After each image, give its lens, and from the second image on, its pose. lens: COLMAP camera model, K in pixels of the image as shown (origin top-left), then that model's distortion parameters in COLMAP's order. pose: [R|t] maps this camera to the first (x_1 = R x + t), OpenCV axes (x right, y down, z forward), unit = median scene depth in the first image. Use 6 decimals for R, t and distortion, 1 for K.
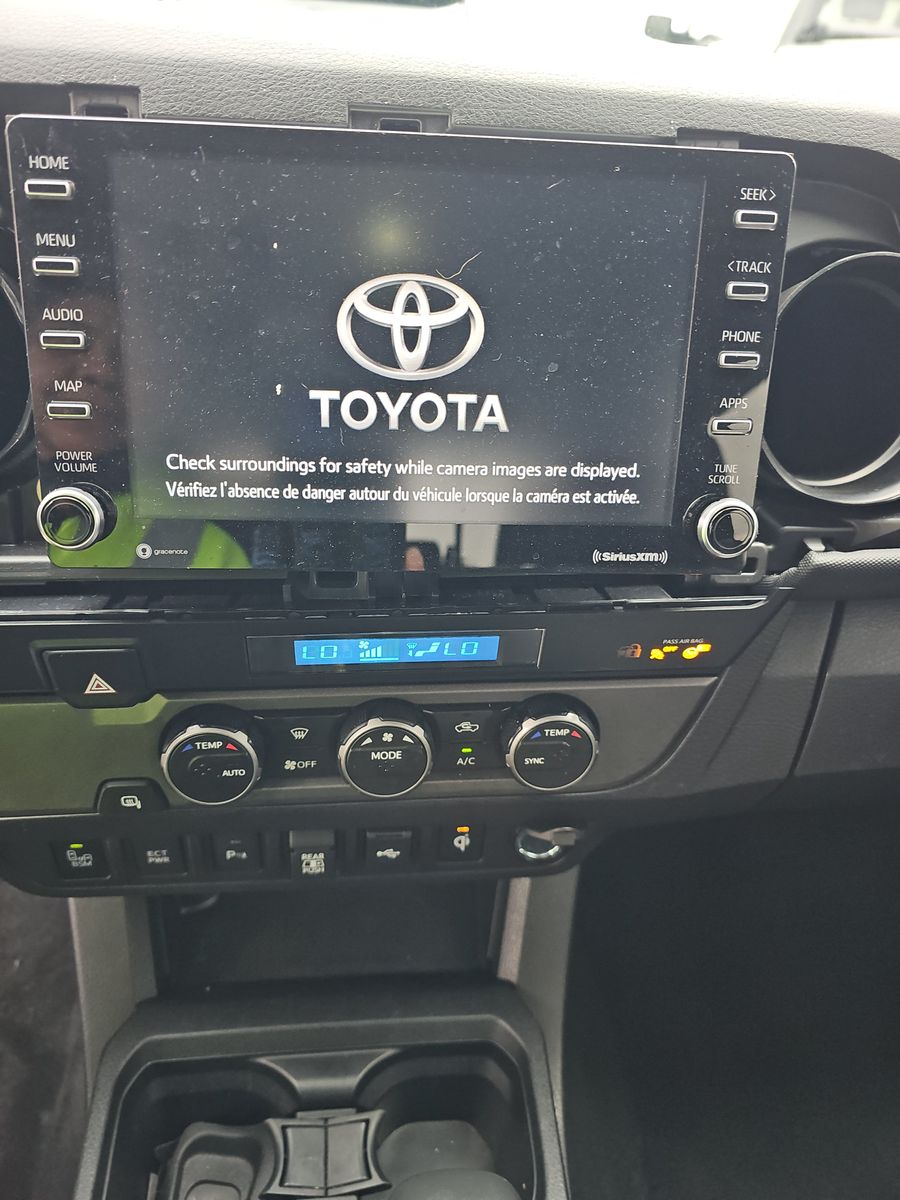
lens RADIAL K [[835.5, 0, 450.0], [0, 835.5, 600.0], [0, 0, 1]] dist [0.046152, -0.061911]
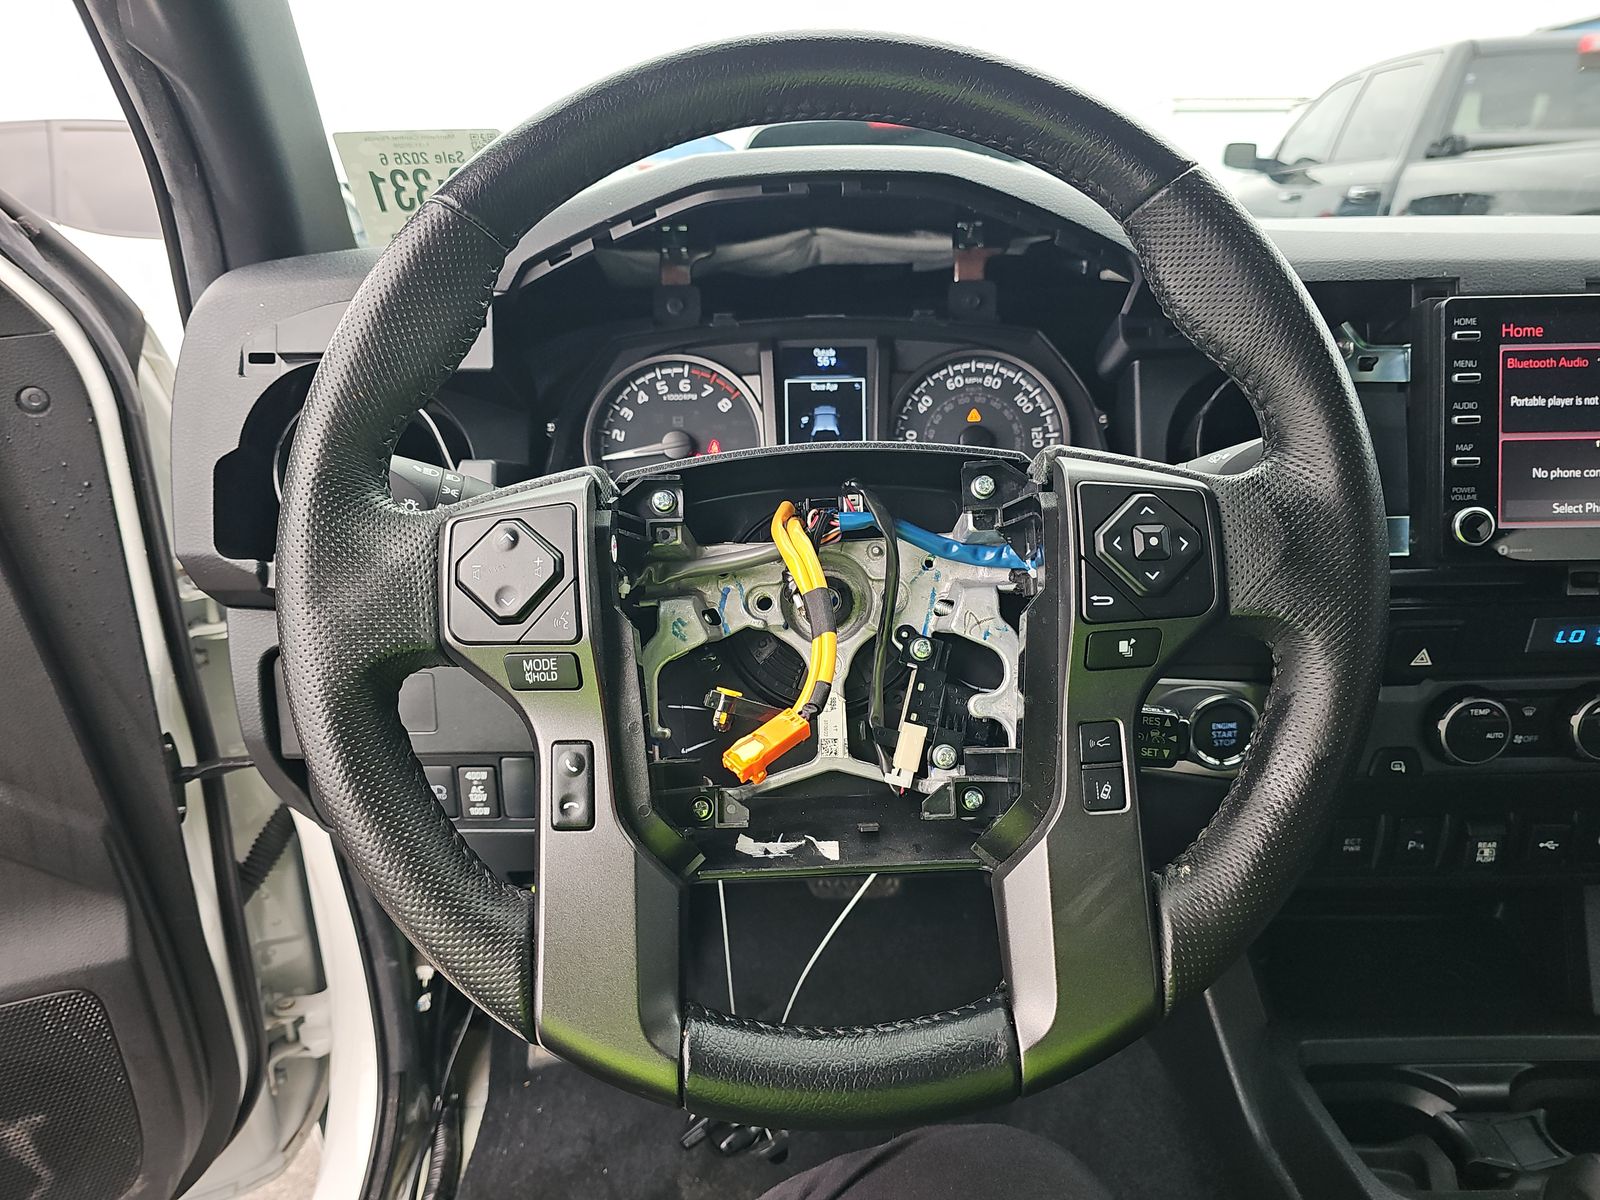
lens RADIAL K [[1114.0, 0, 800.0], [0, 1114.0, 600.0], [0, 0, 1]] dist [0.046152, -0.061911]
pose [[0.991683, -0.035251, -0.123781, -0.924646], [0.005469, 0.972434, -0.233113, 0.334569], [0.128587, 0.230497, 0.964540, -0.749772]]
